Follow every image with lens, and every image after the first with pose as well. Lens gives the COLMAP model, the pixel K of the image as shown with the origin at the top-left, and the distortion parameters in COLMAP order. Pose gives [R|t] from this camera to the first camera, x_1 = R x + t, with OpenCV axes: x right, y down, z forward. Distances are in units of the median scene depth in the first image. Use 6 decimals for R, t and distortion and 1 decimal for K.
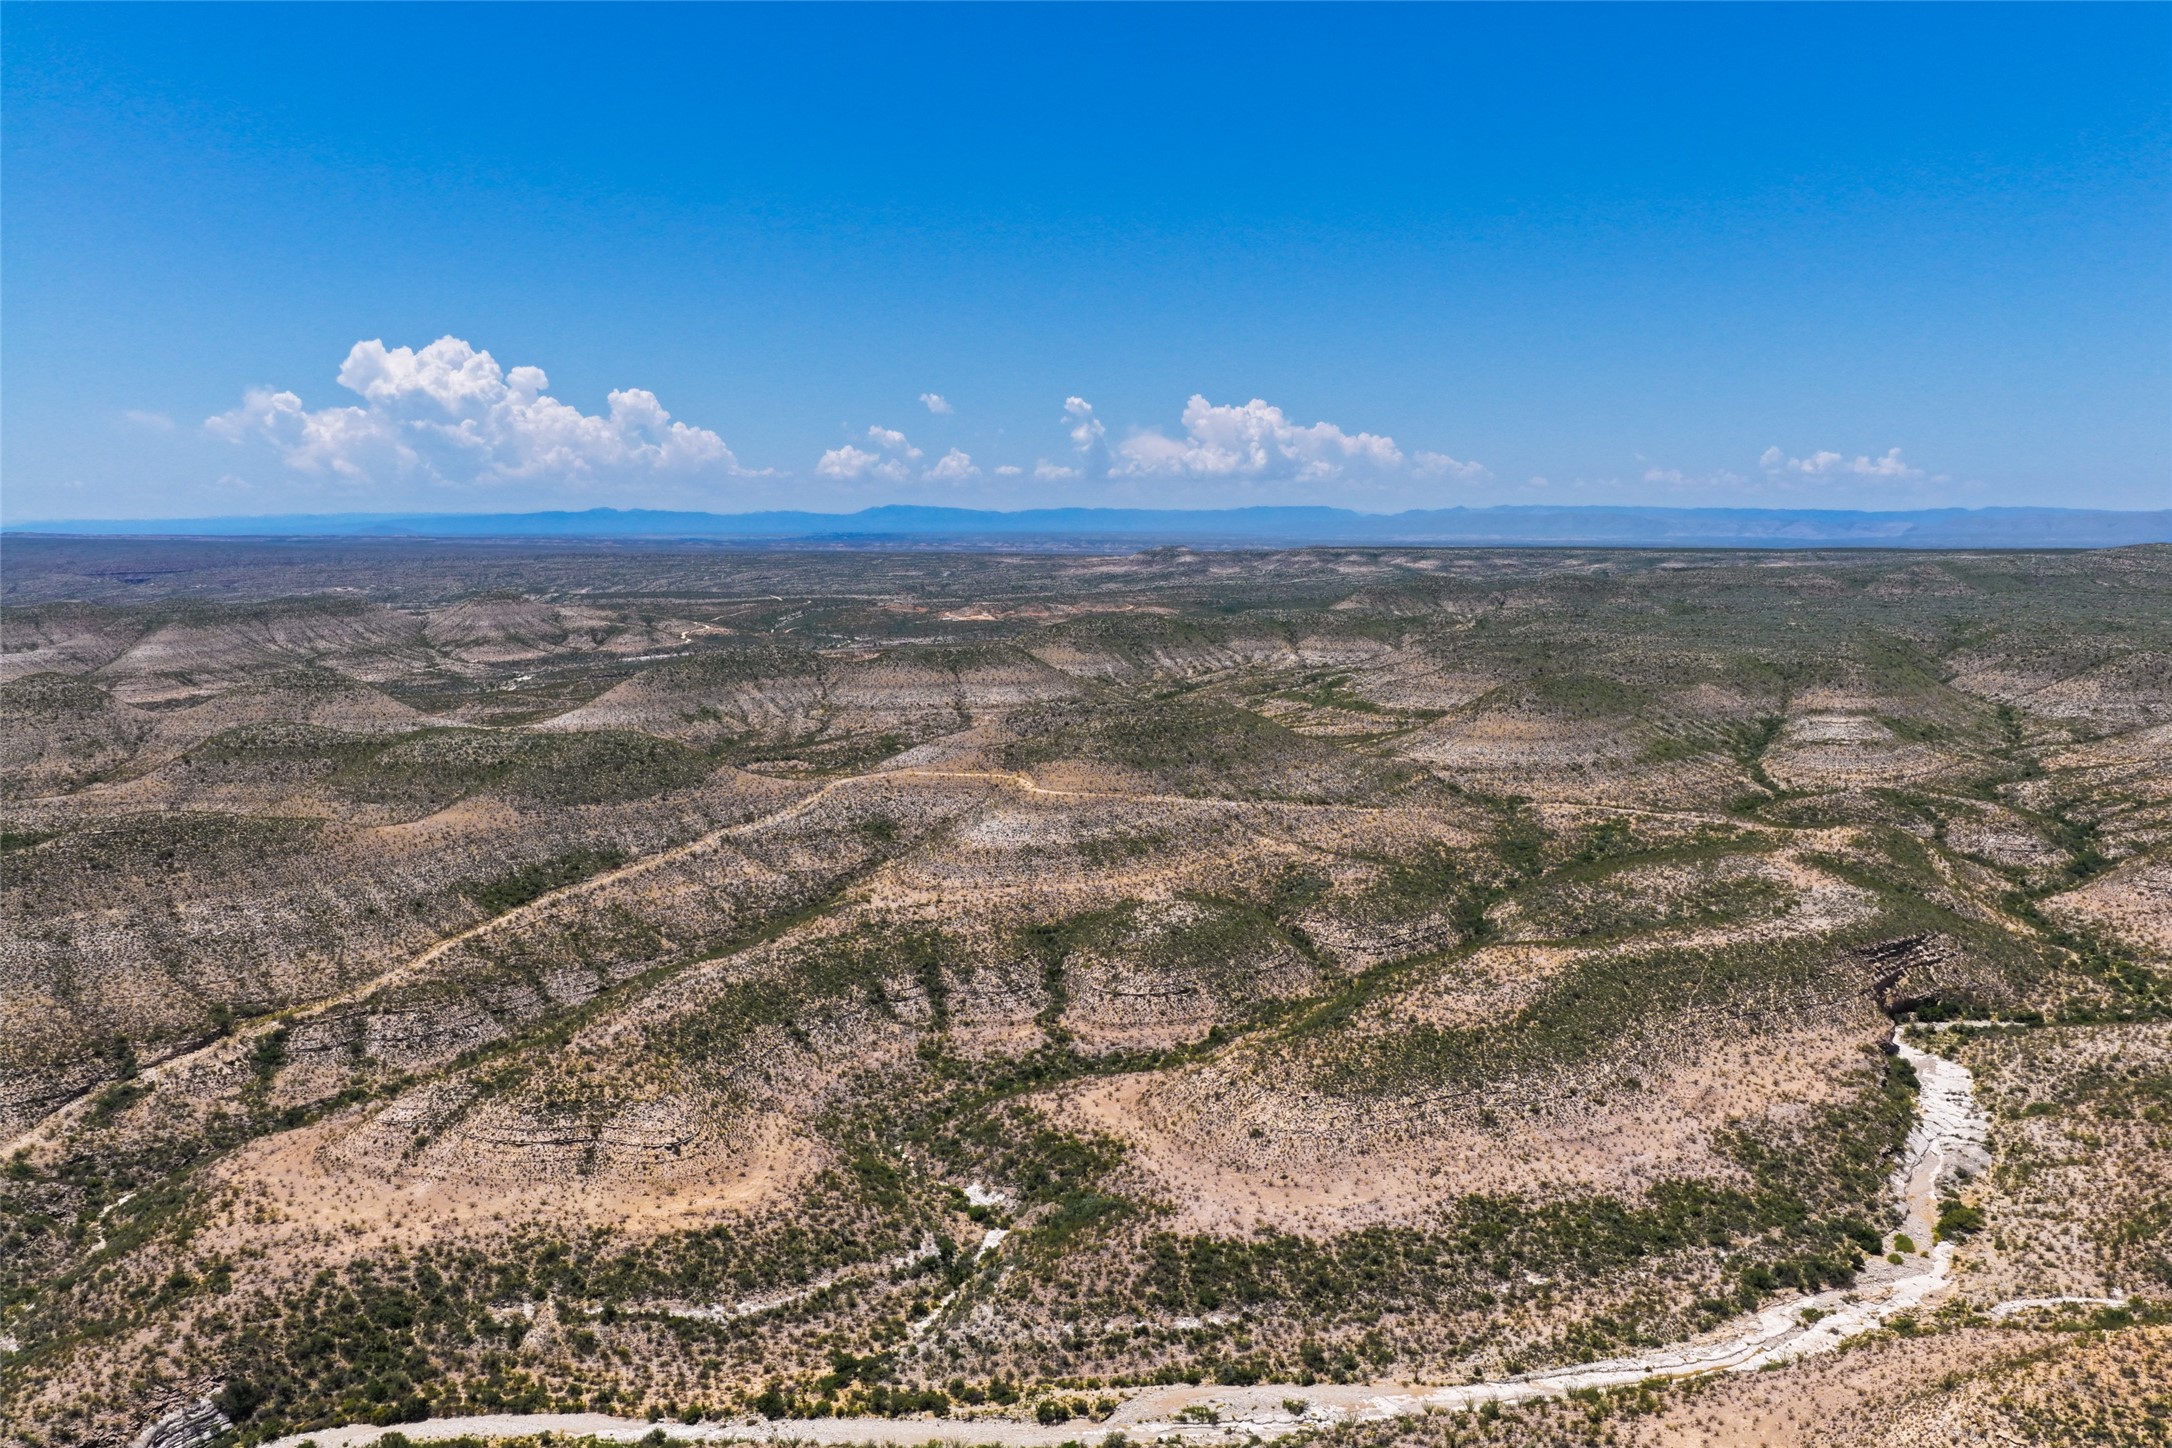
lens RADIAL K [[1797.4, 0, 1085.2], [0, 1797.4, 722.9], [0, 0, 1]] dist [-0.007620, 0.035592]
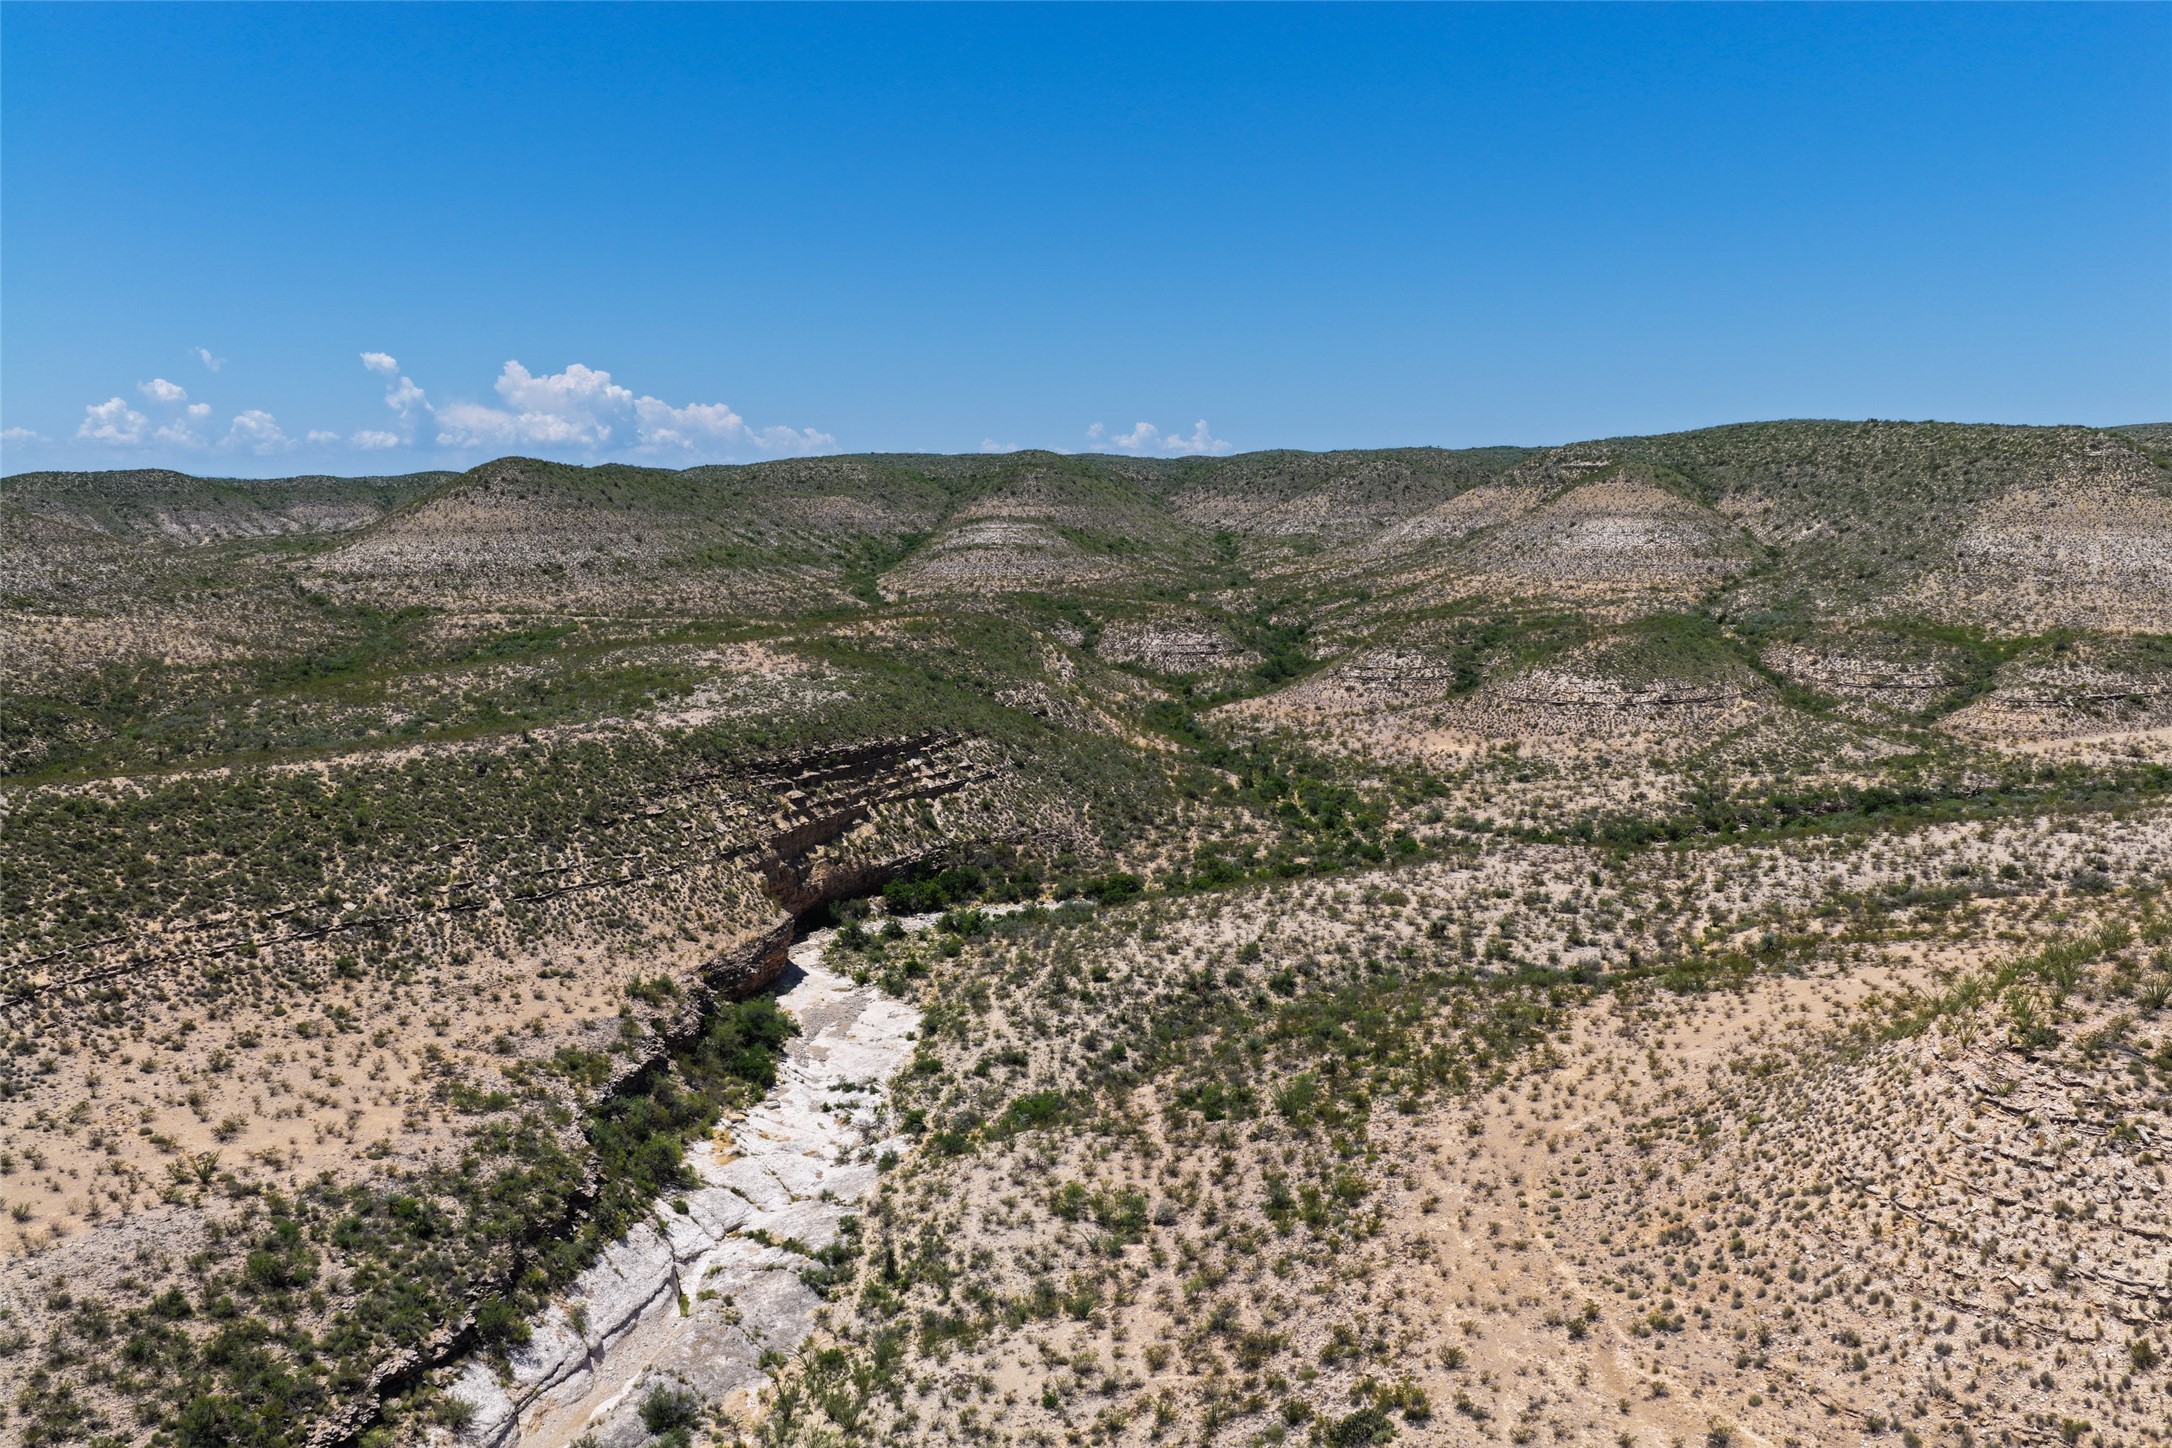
lens RADIAL K [[1797.4, 0, 1083.0], [0, 1797.4, 721.4], [0, 0, 1]] dist [-0.007620, 0.035592]
pose [[0.938043, -0.043087, 0.343828, 0.289509], [0.038630, 0.999057, 0.019807, 0.089790], [-0.344358, -0.005298, 0.938824, 0.456171]]
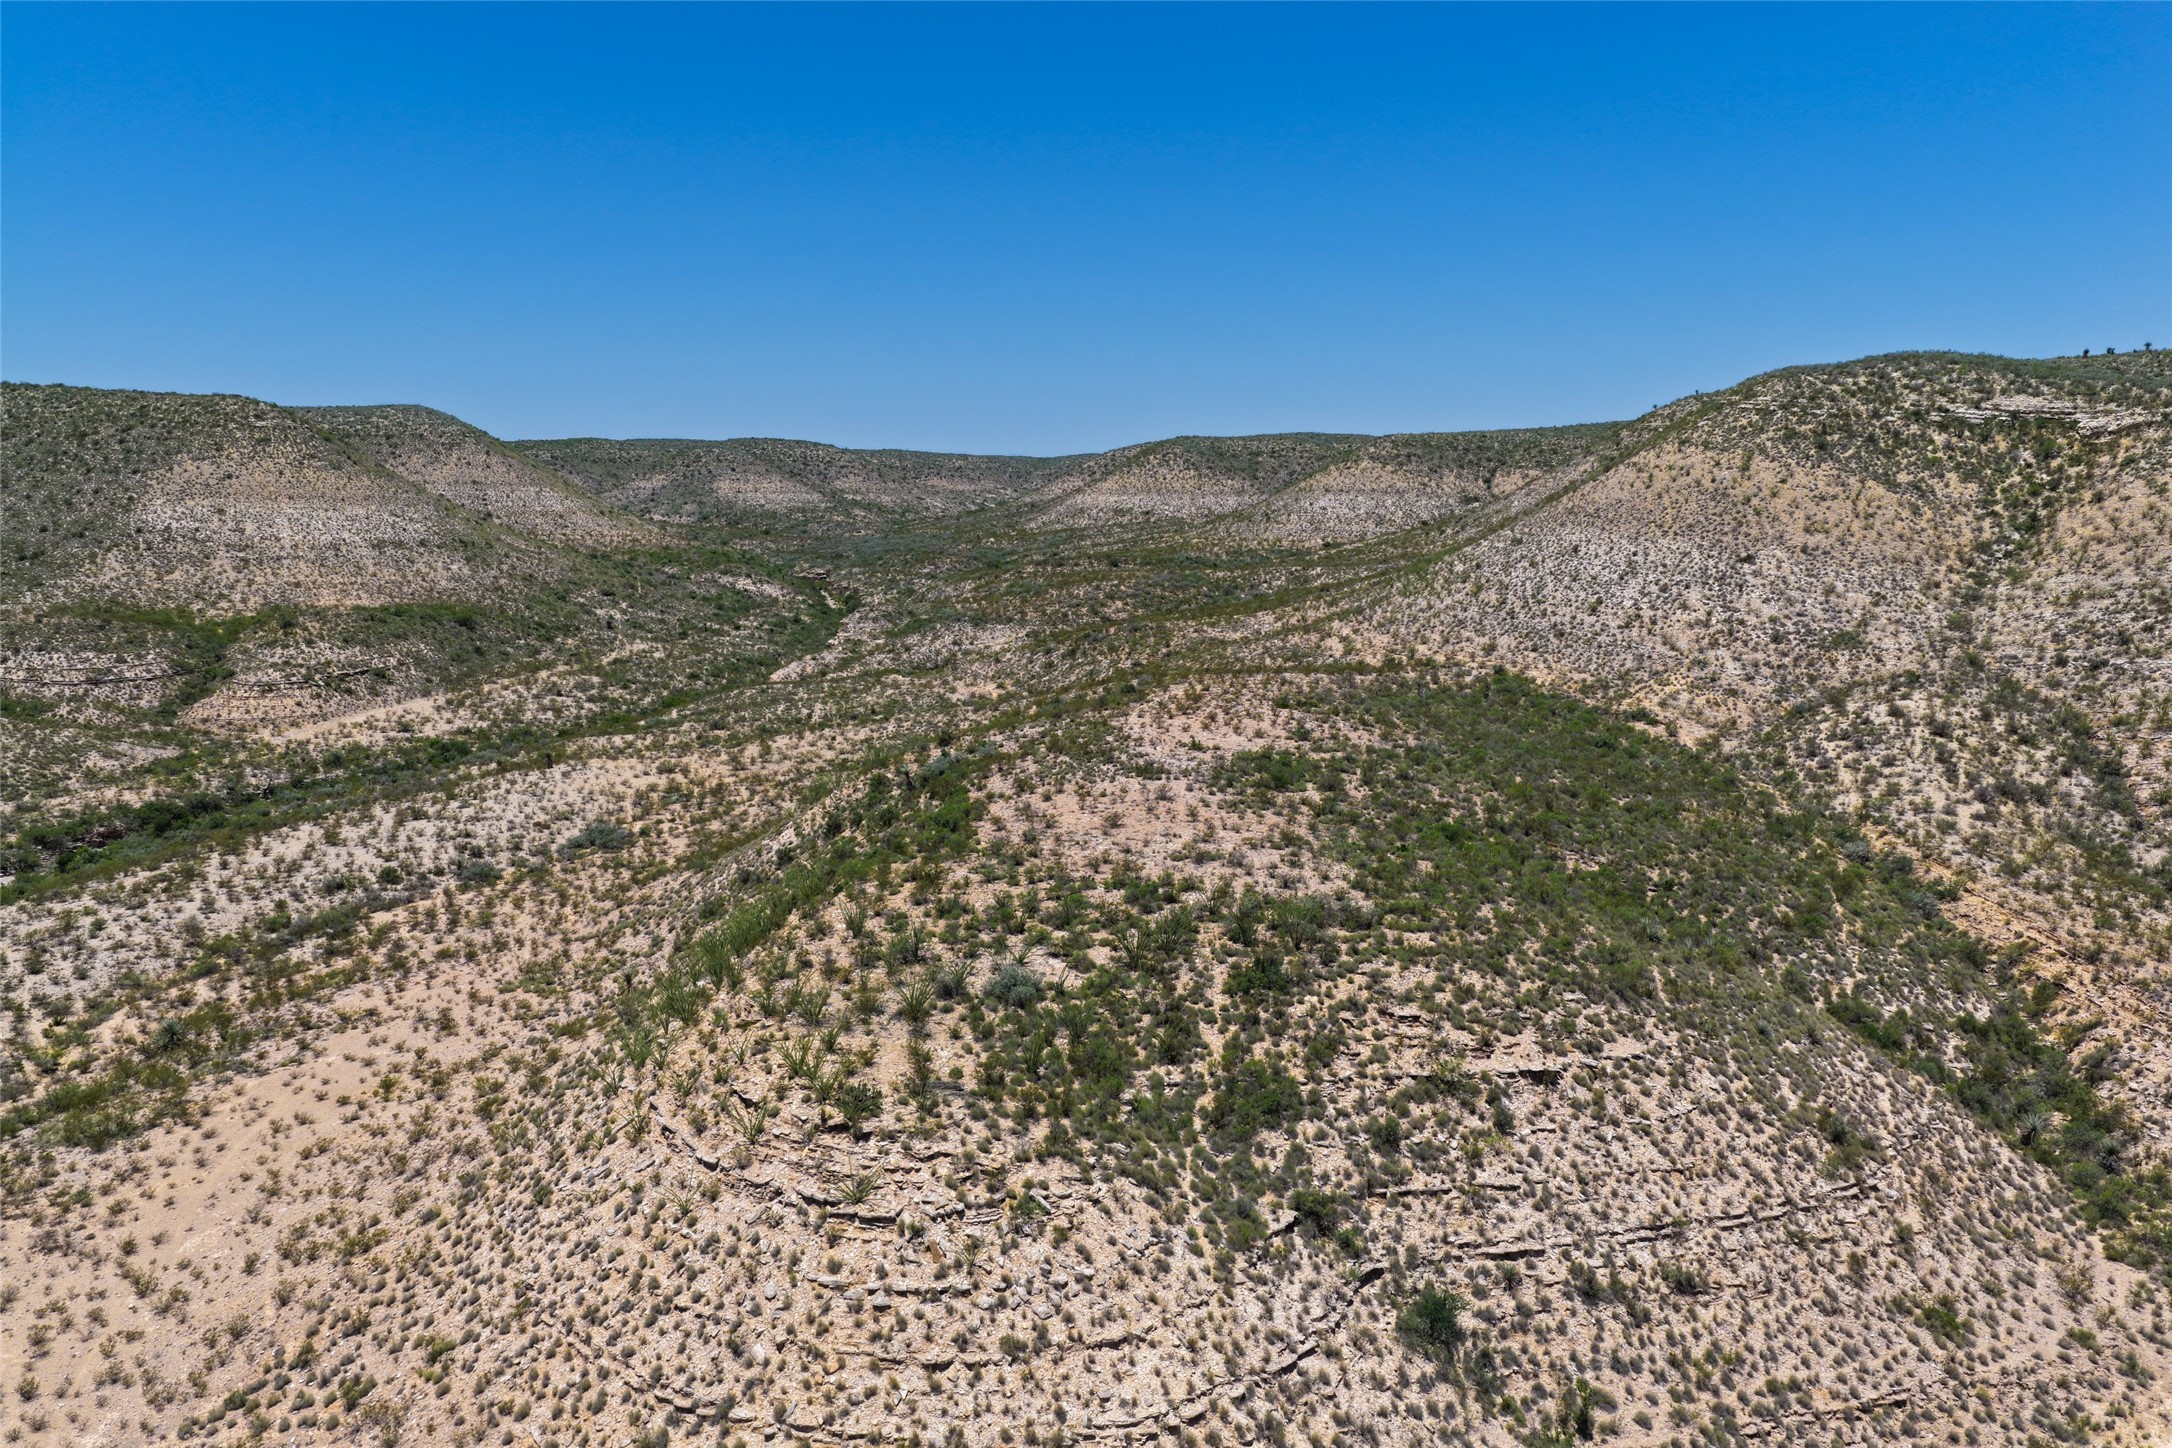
lens RADIAL K [[1797.4, 0, 1086.9], [0, 1797.4, 722.9], [0, 0, 1]] dist [-0.007620, 0.035592]
pose [[0.228921, -0.117813, 0.966289, 0.321106], [0.101971, 0.990090, 0.096557, 0.091211], [-0.968089, 0.076430, 0.238666, 0.537862]]
